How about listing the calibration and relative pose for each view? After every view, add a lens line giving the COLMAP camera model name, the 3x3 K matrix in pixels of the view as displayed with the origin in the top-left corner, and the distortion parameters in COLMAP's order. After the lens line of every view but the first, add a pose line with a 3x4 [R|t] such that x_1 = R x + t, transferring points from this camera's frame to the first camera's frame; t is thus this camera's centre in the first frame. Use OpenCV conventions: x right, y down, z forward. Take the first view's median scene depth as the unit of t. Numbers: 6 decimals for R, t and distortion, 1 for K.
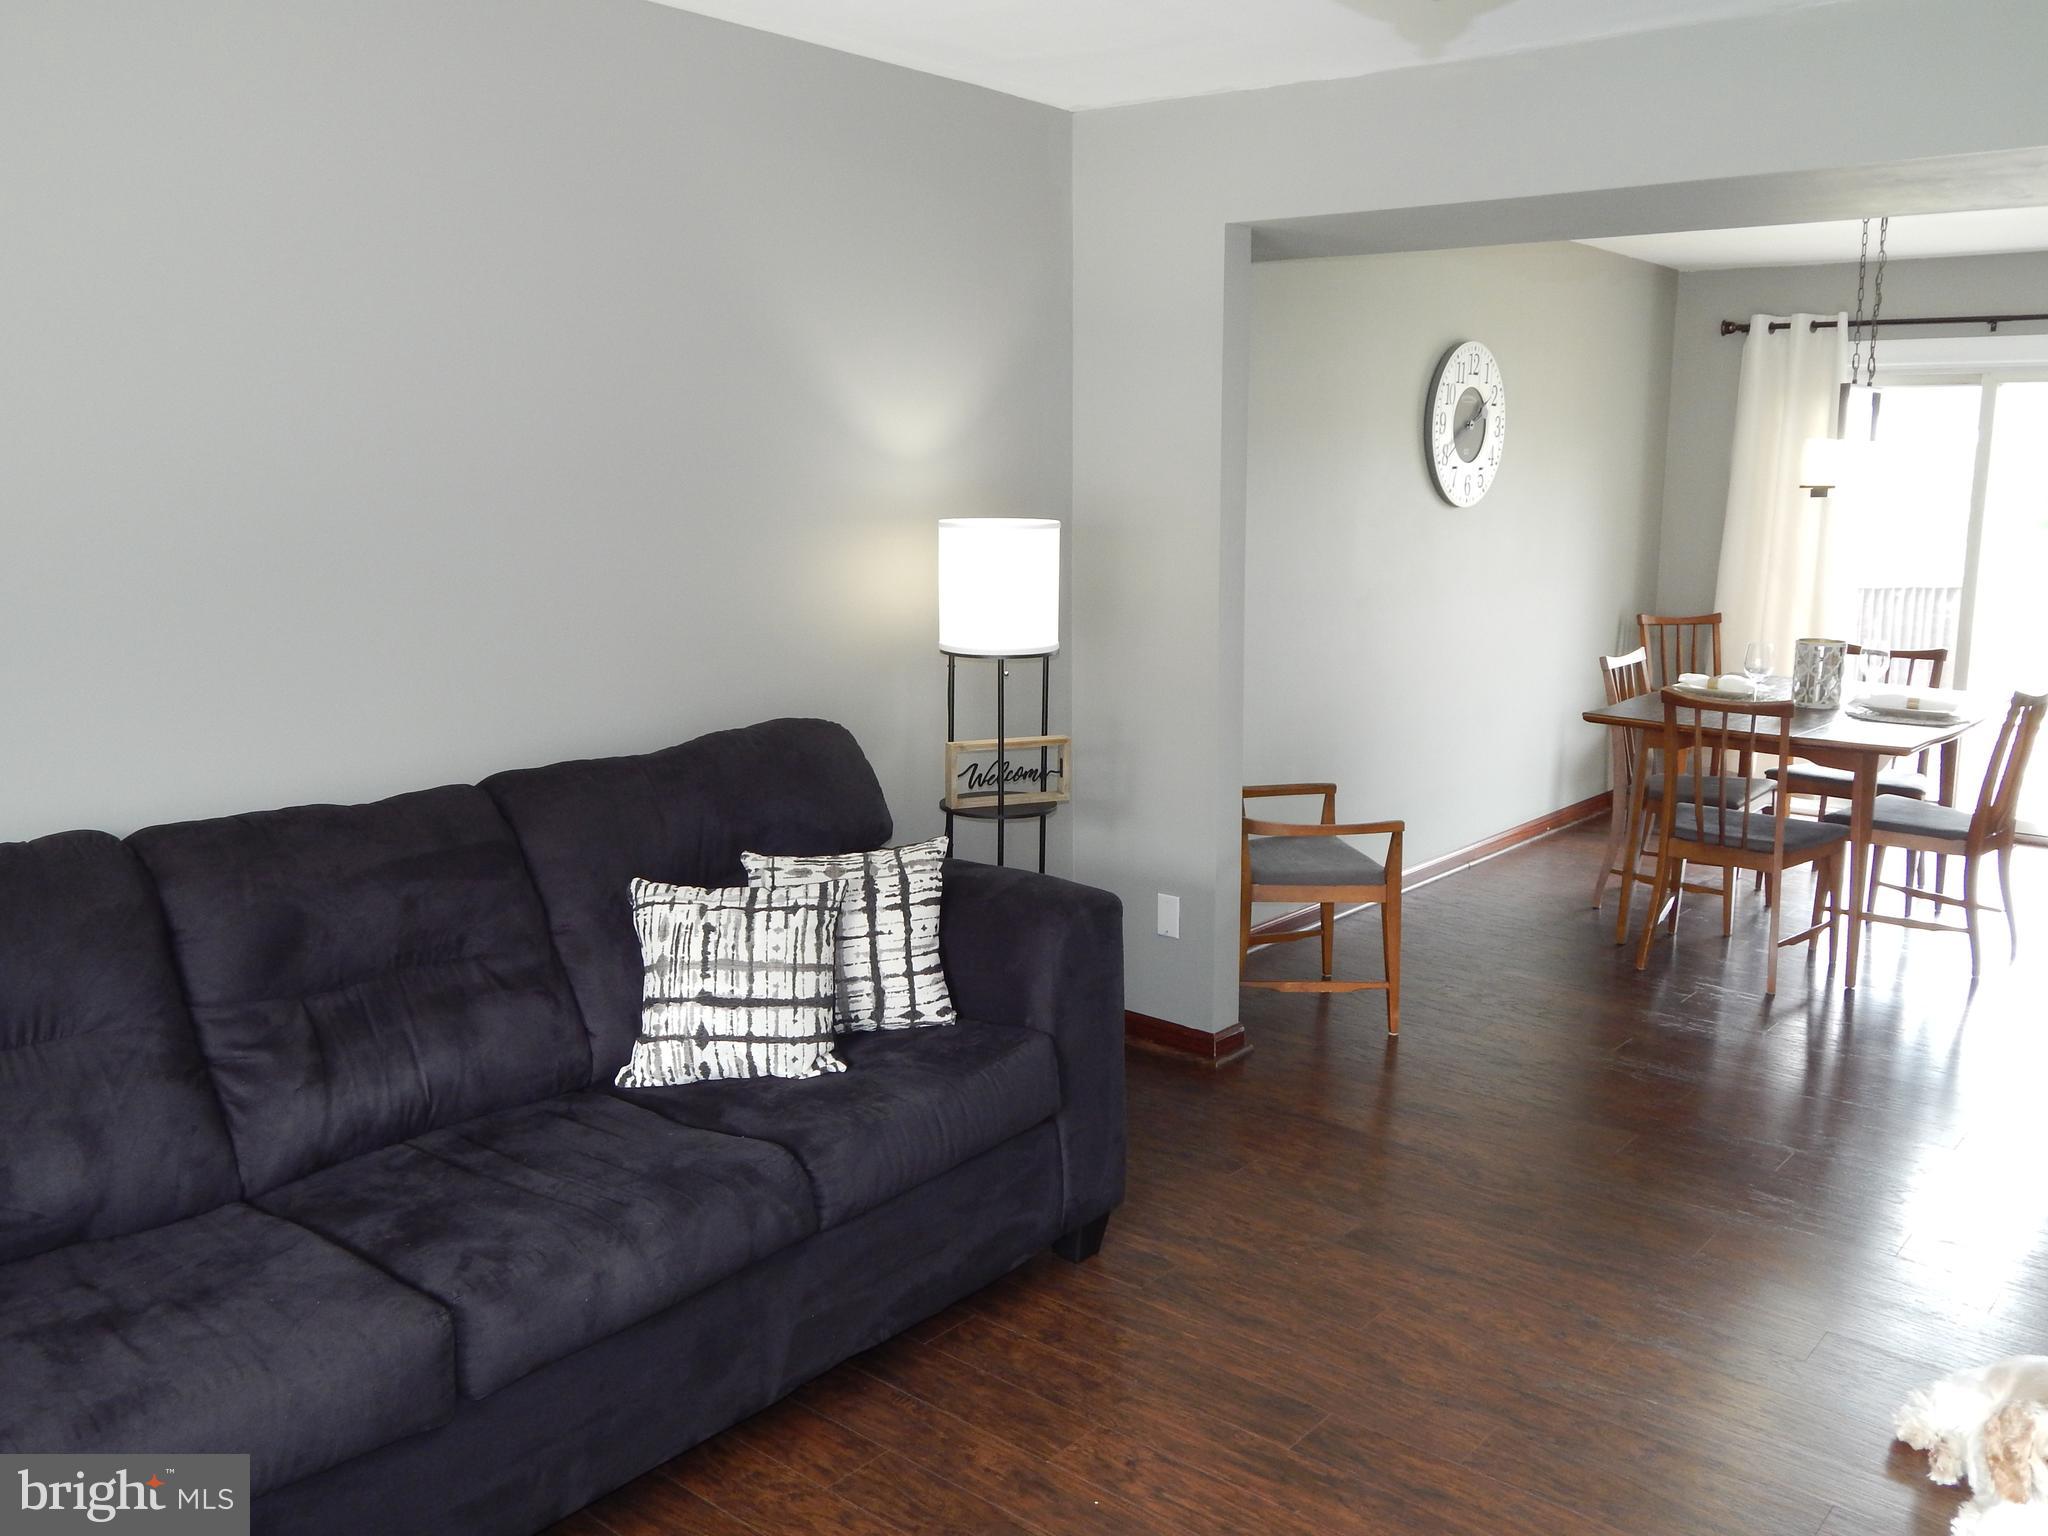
lens RADIAL K [[1711.1, 0, 1023.9], [0, 1711.1, 767.1], [0, 0, 1]] dist [0.020323, -0.021489]
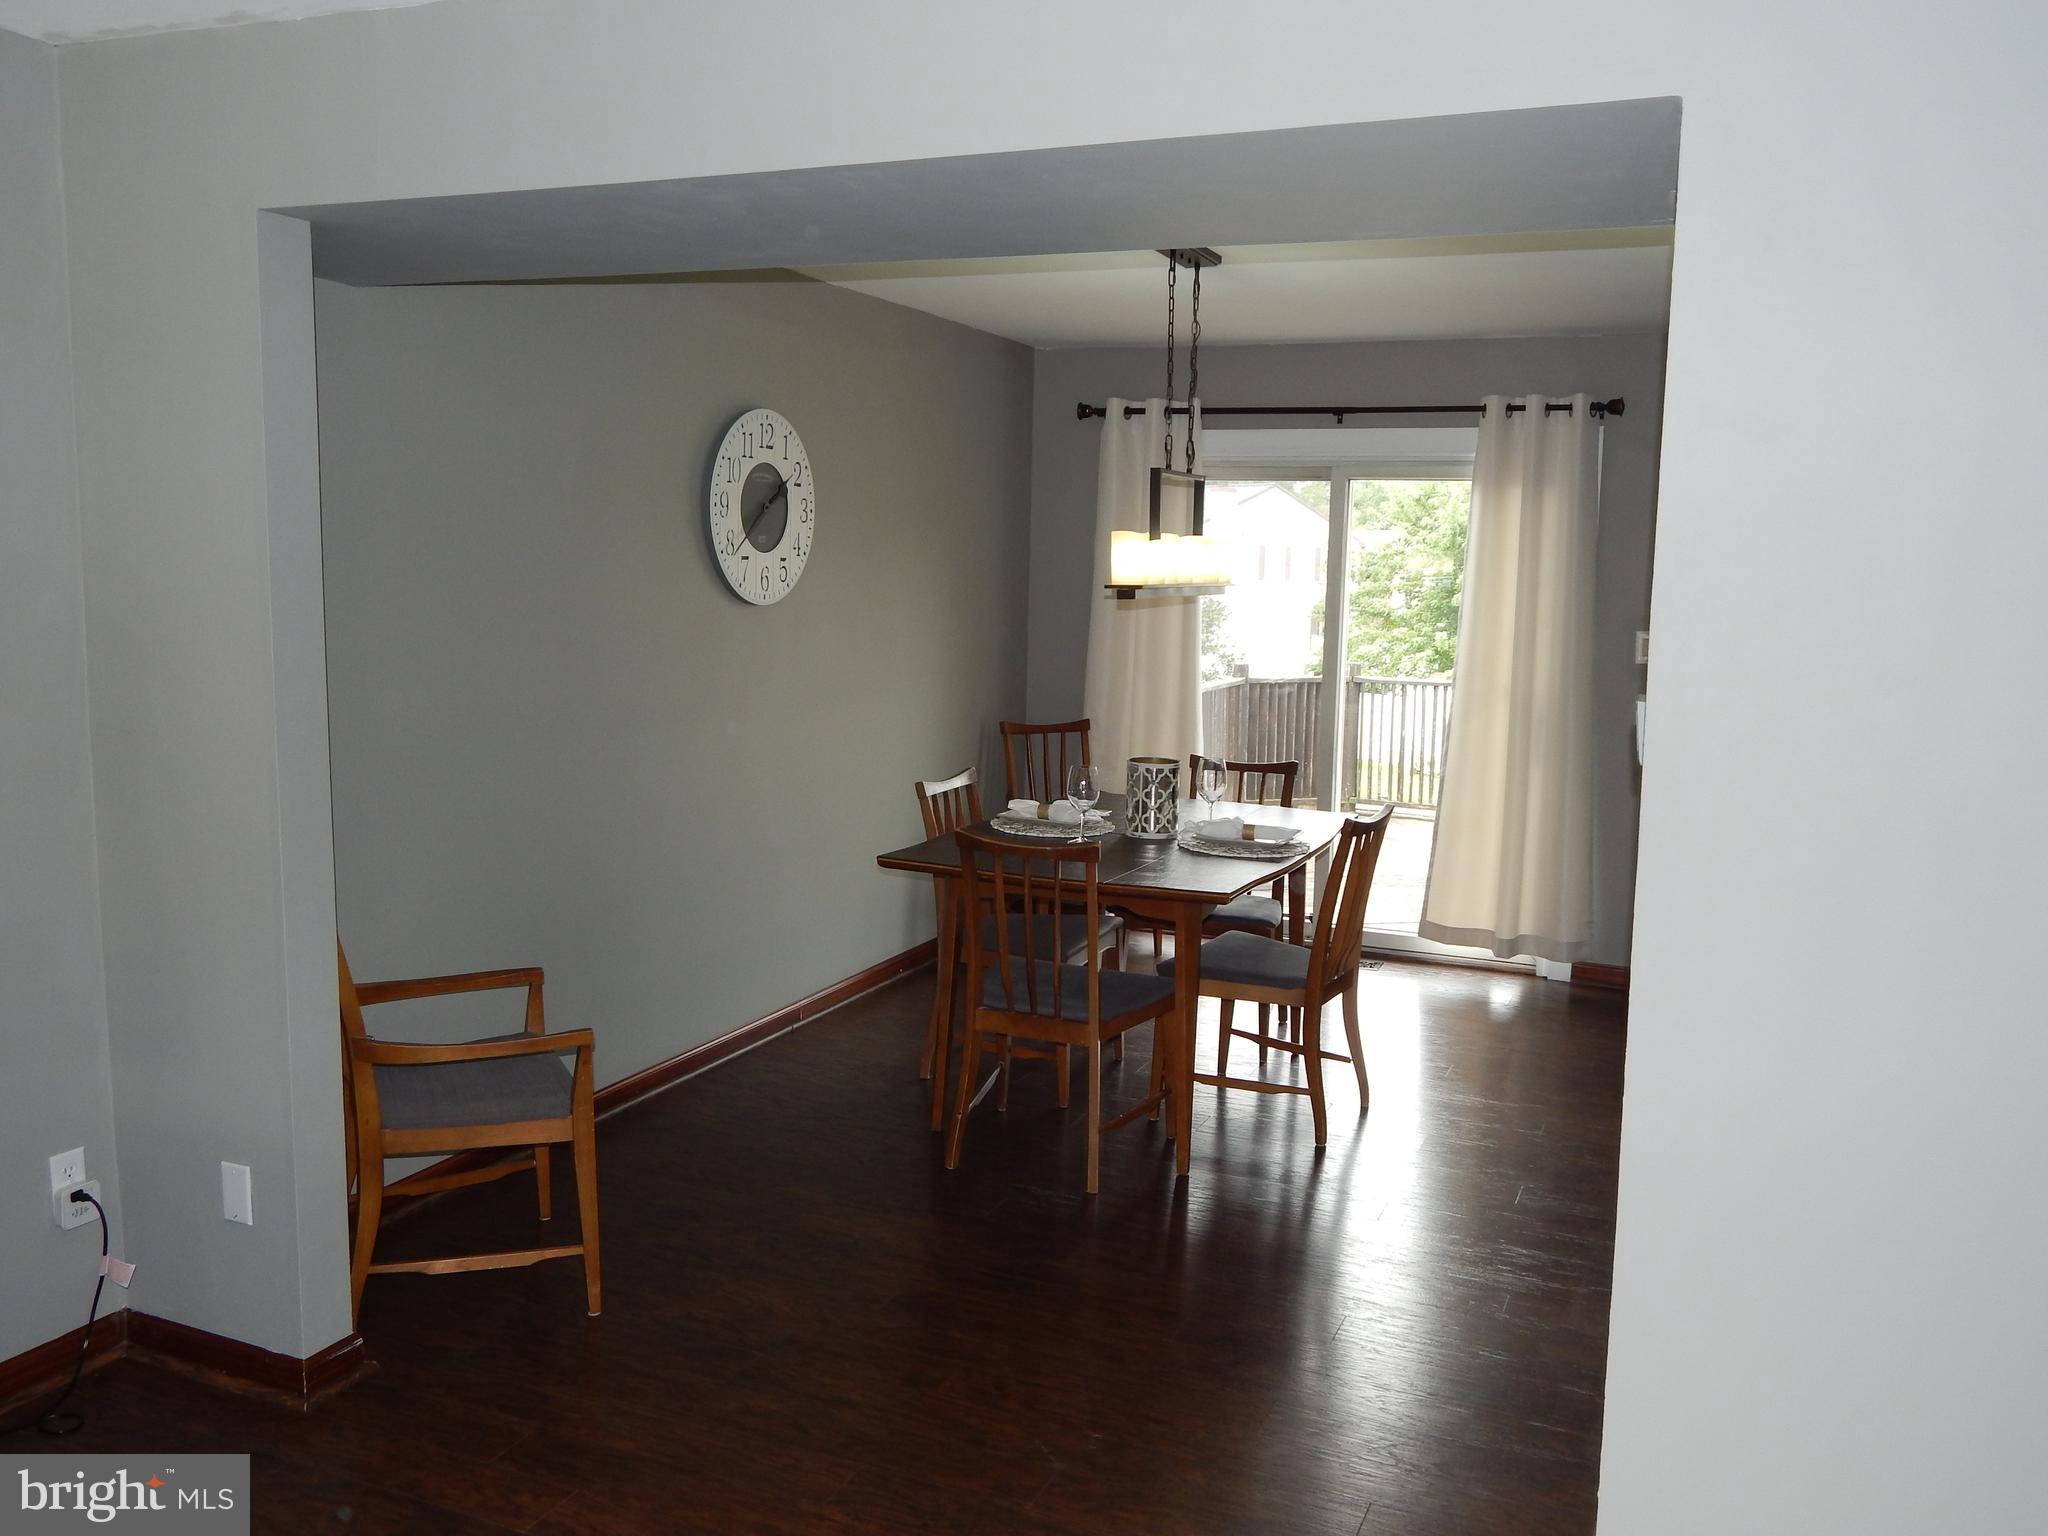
lens RADIAL K [[1711.1, 0, 1027.1], [0, 1711.1, 770.0], [0, 0, 1]] dist [0.020323, -0.021489]
pose [[0.959463, -0.021975, 0.280977, 0.145913], [0.034851, 0.998555, -0.040911, -0.032919], [-0.279672, 0.049045, 0.958842, 0.168342]]
